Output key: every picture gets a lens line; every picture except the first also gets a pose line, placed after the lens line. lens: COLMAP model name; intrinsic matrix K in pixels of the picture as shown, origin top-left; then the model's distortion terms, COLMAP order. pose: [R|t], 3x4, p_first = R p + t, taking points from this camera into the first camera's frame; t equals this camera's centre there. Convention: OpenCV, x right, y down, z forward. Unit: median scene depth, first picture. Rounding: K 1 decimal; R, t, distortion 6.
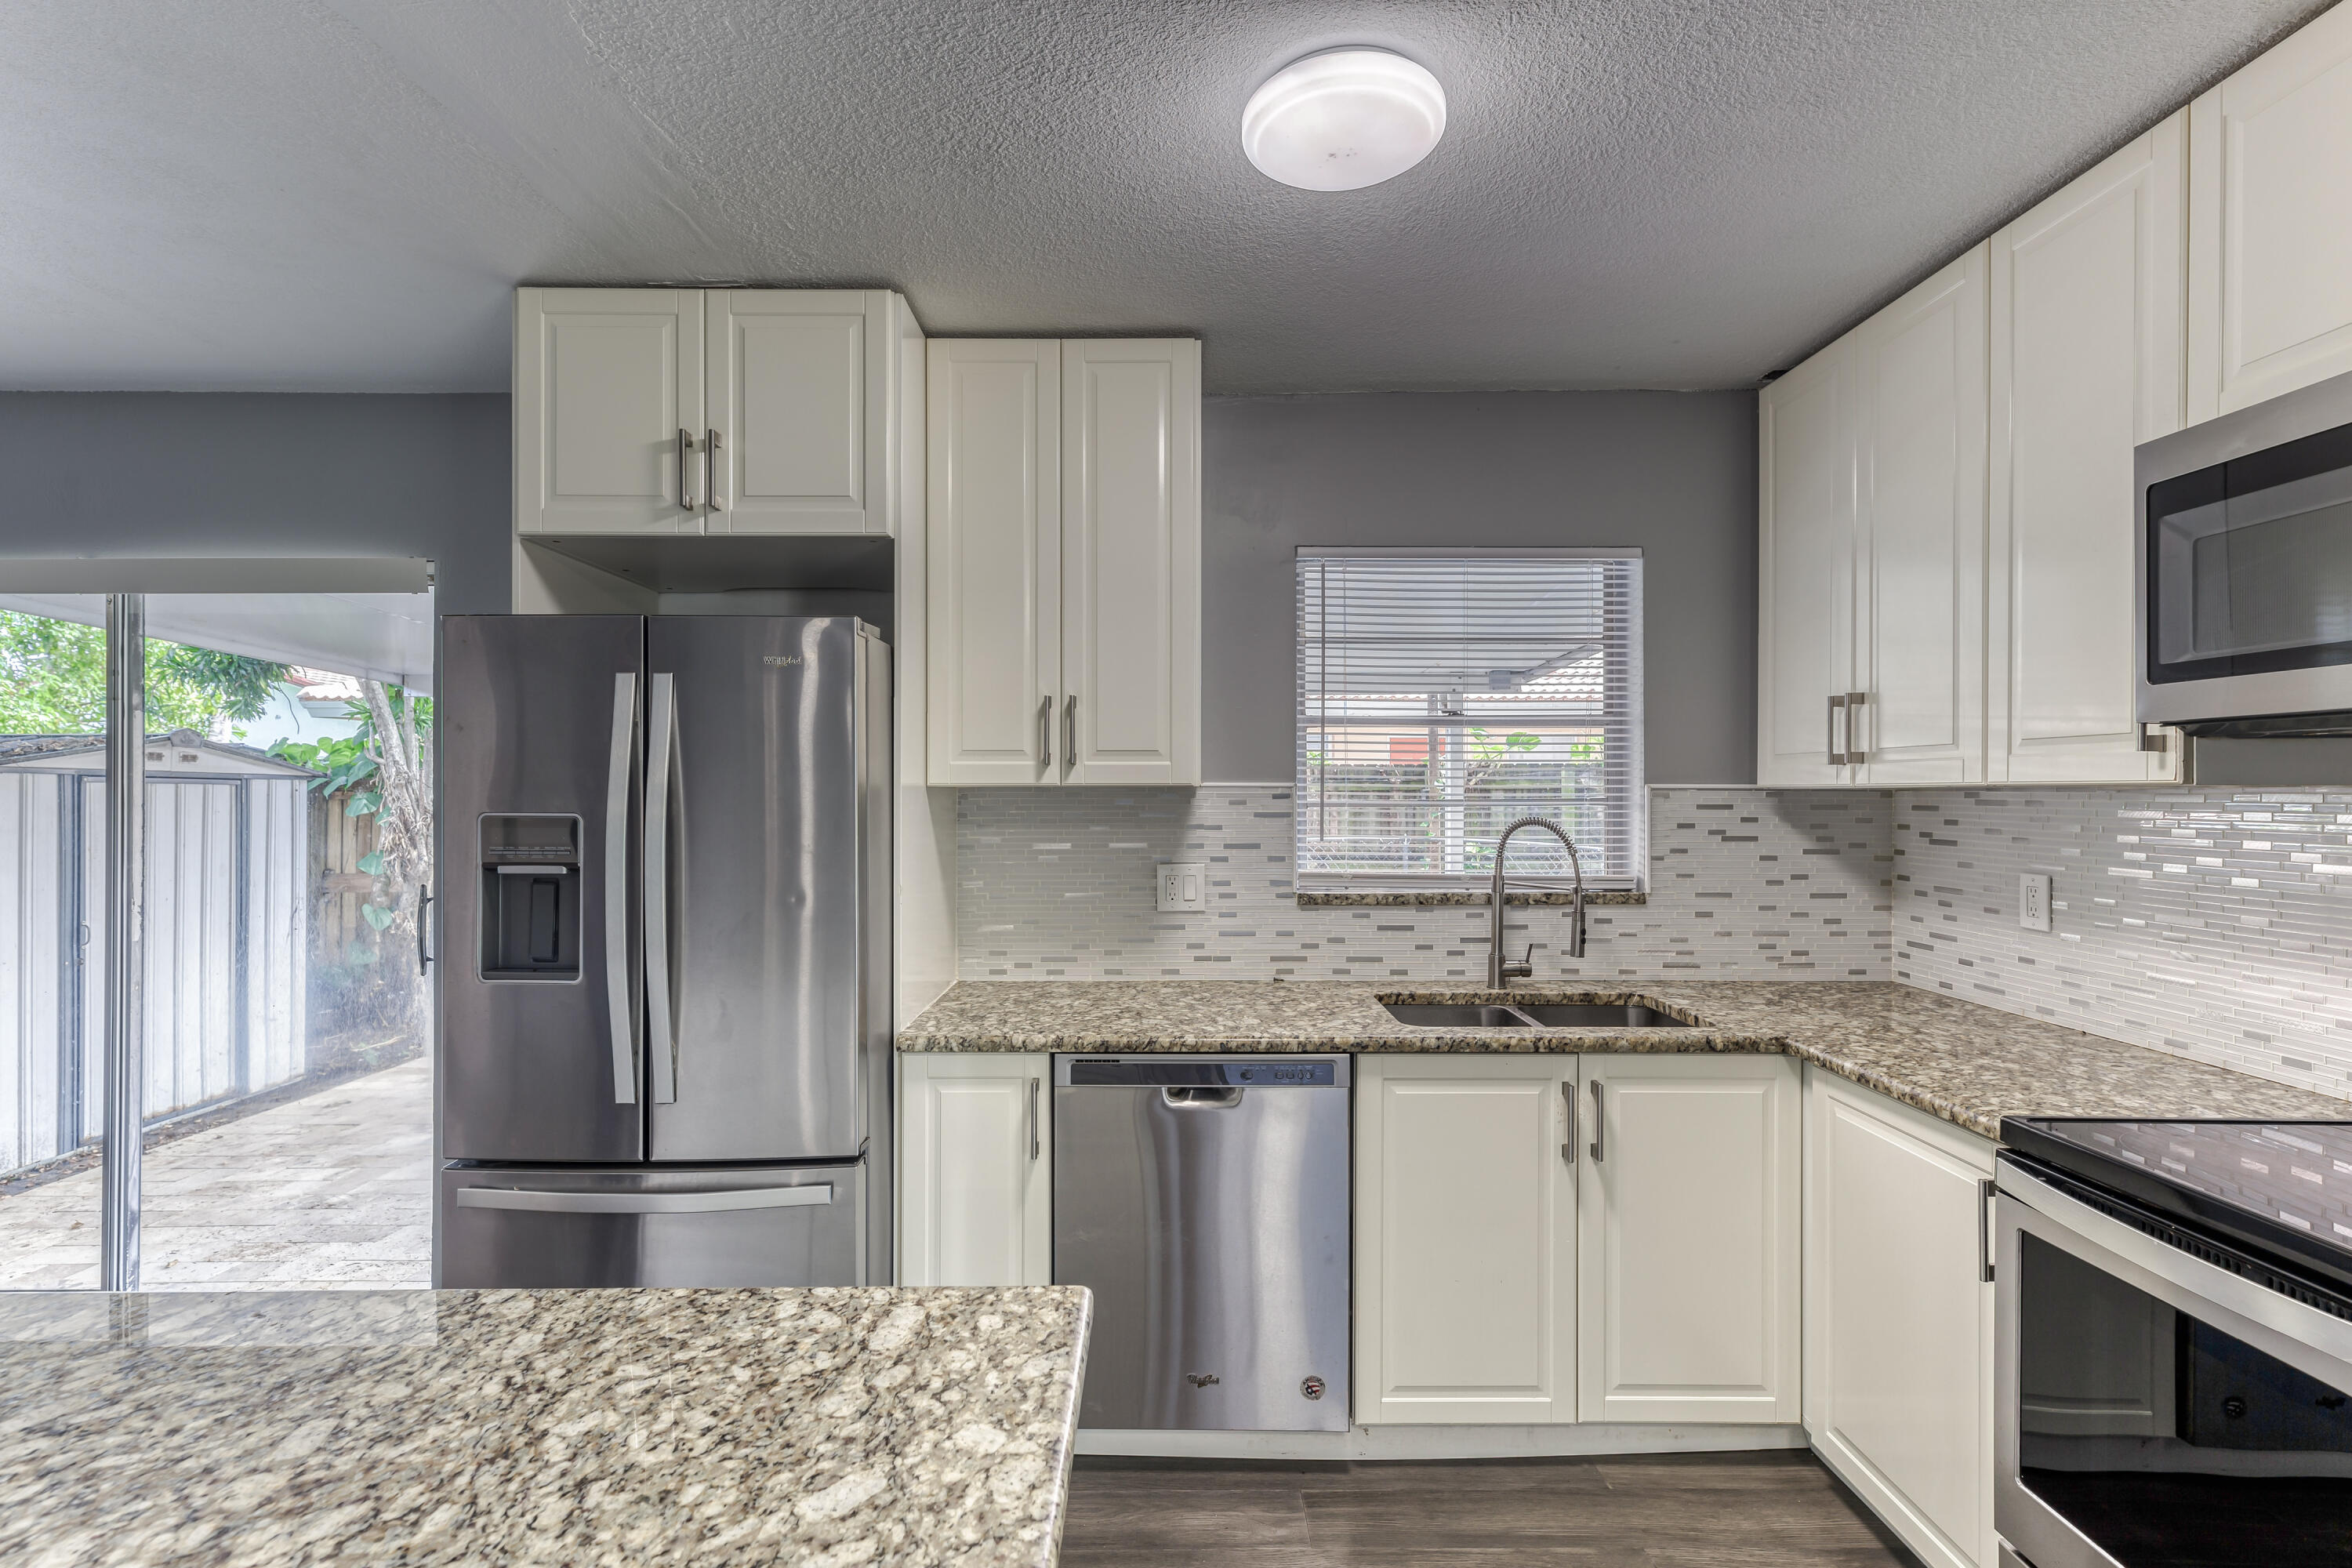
lens RADIAL K [[1097.5, 0, 1175.4], [0, 1097.5, 792.6], [0, 0, 1]] dist [0.004932, 0.000335]
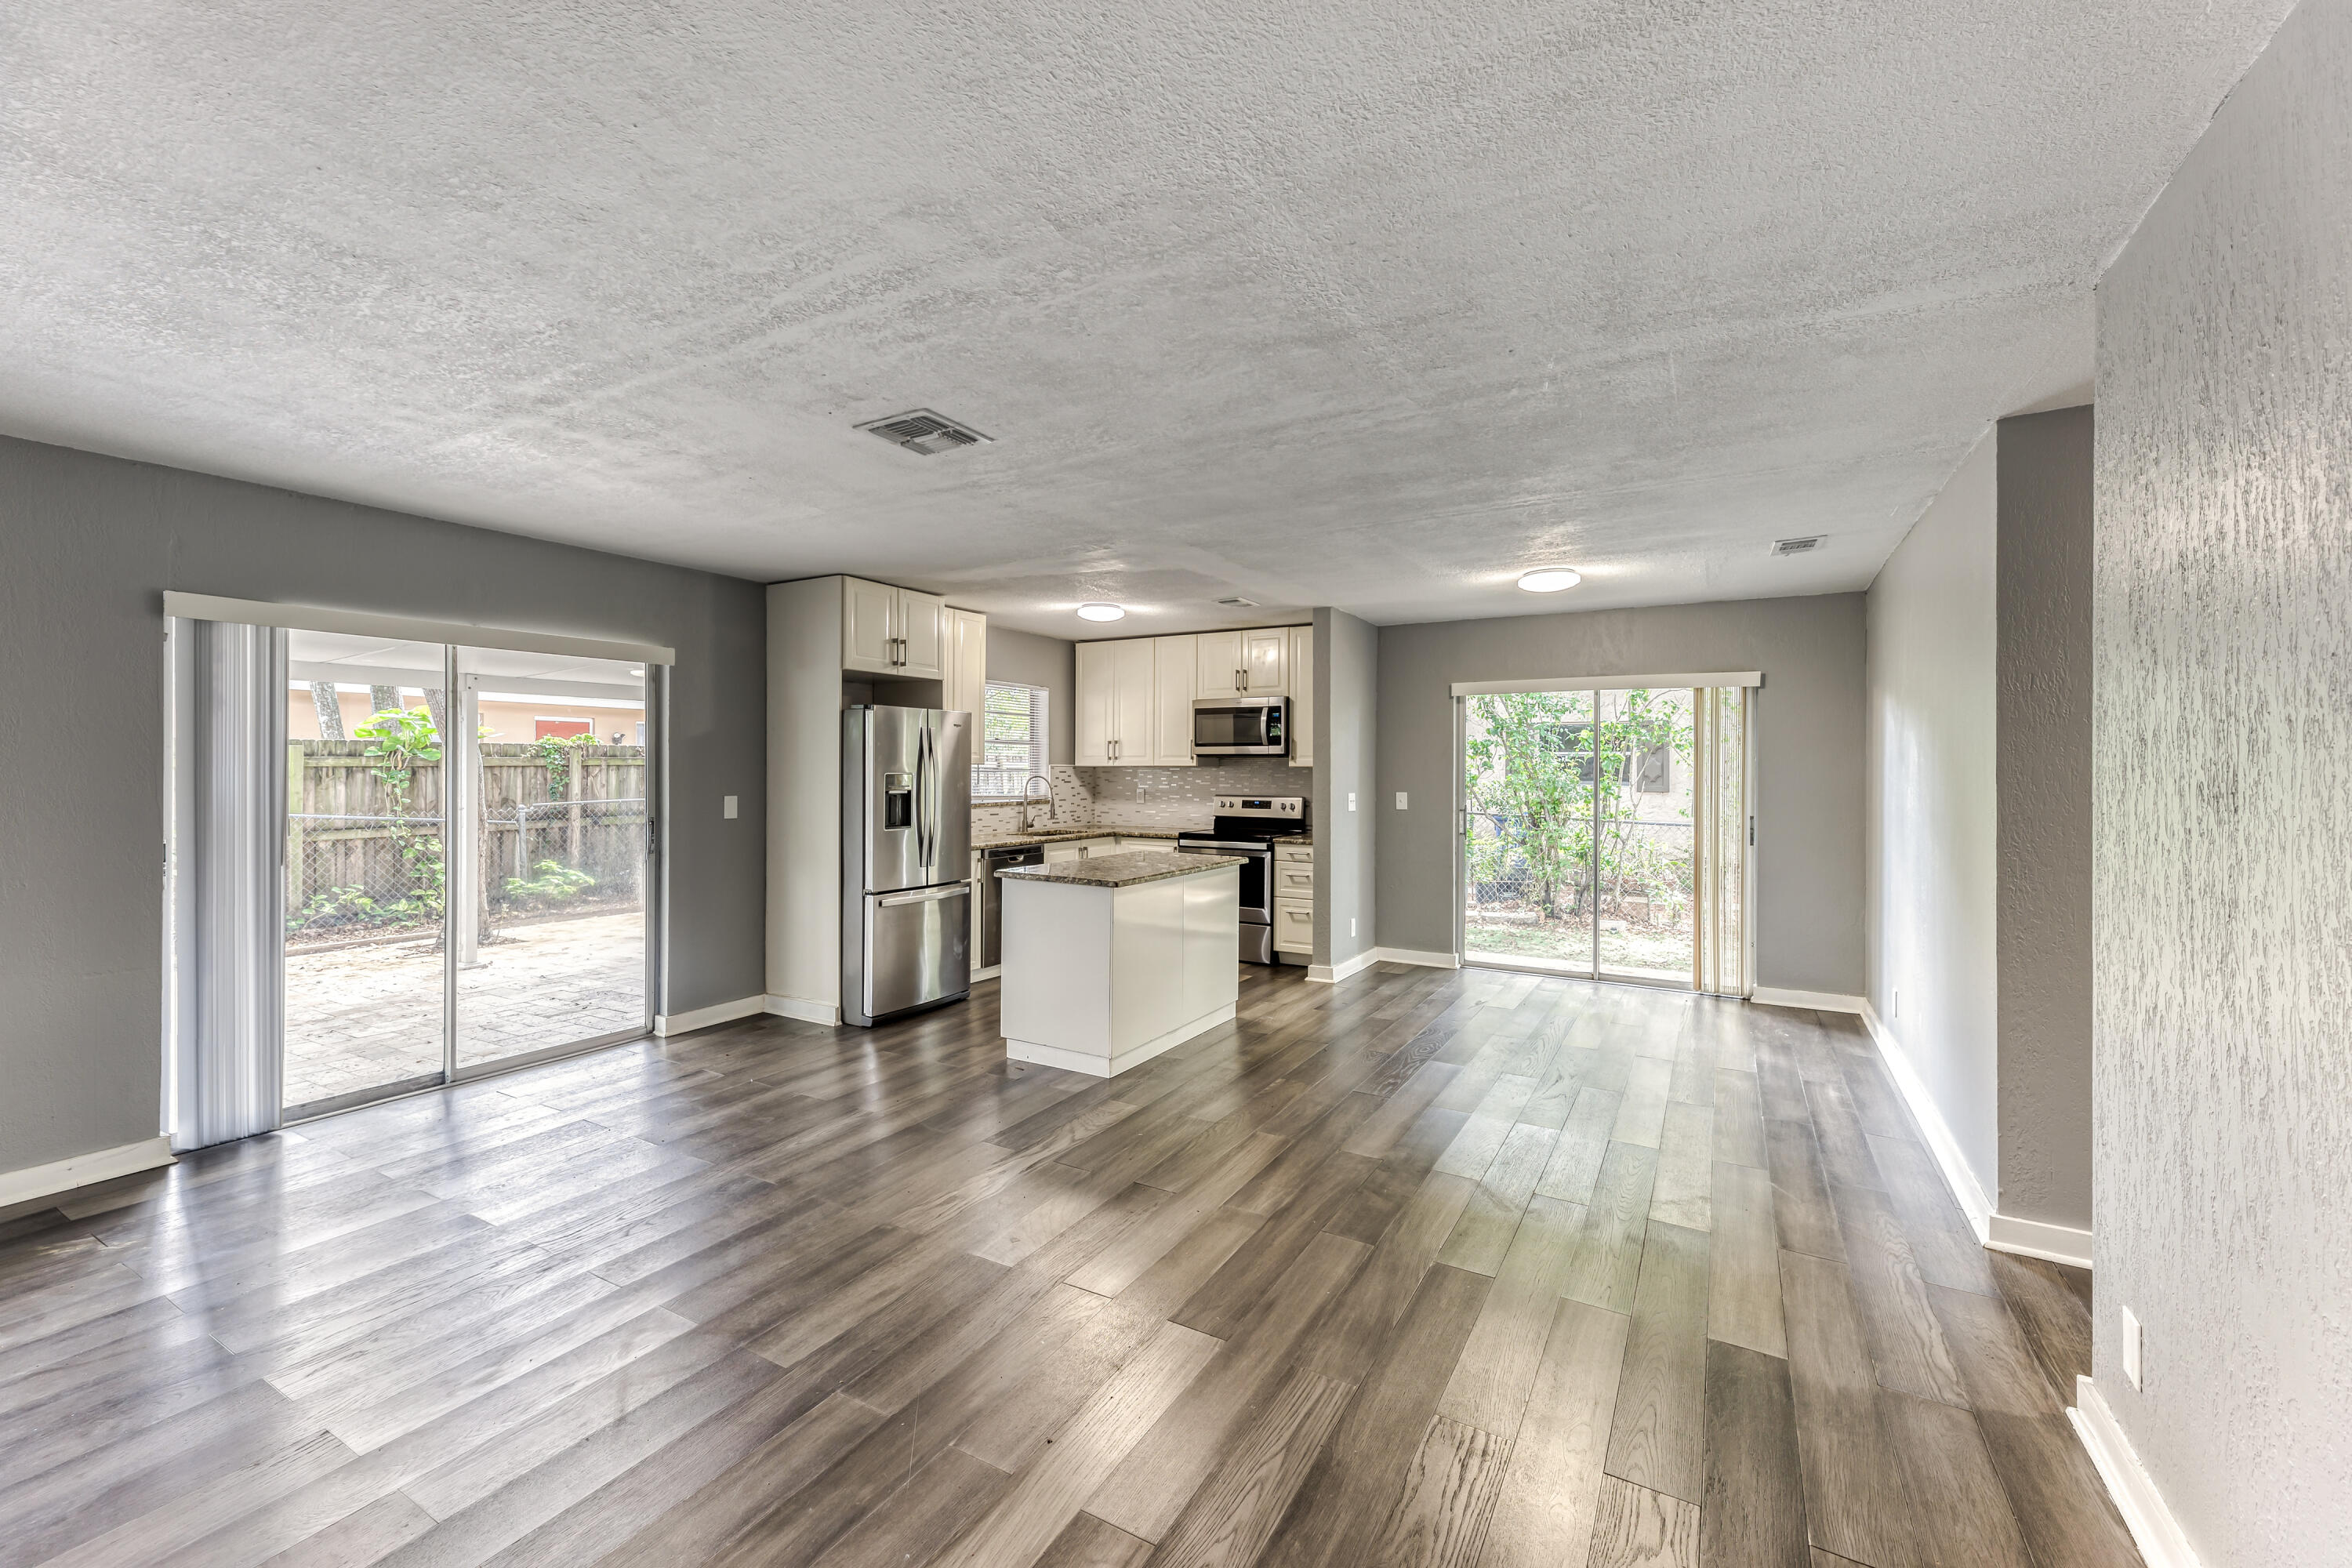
lens RADIAL K [[957.7, 0, 1176.4], [0, 957.7, 773.5], [0, 0, 1]] dist [-0.001889, -0.000207]
pose [[0.504943, -0.002814, 0.863148, -1.806755], [-0.002375, 0.999986, 0.004650, 0.003787], [-0.863149, -0.004398, 0.504930, -0.708903]]
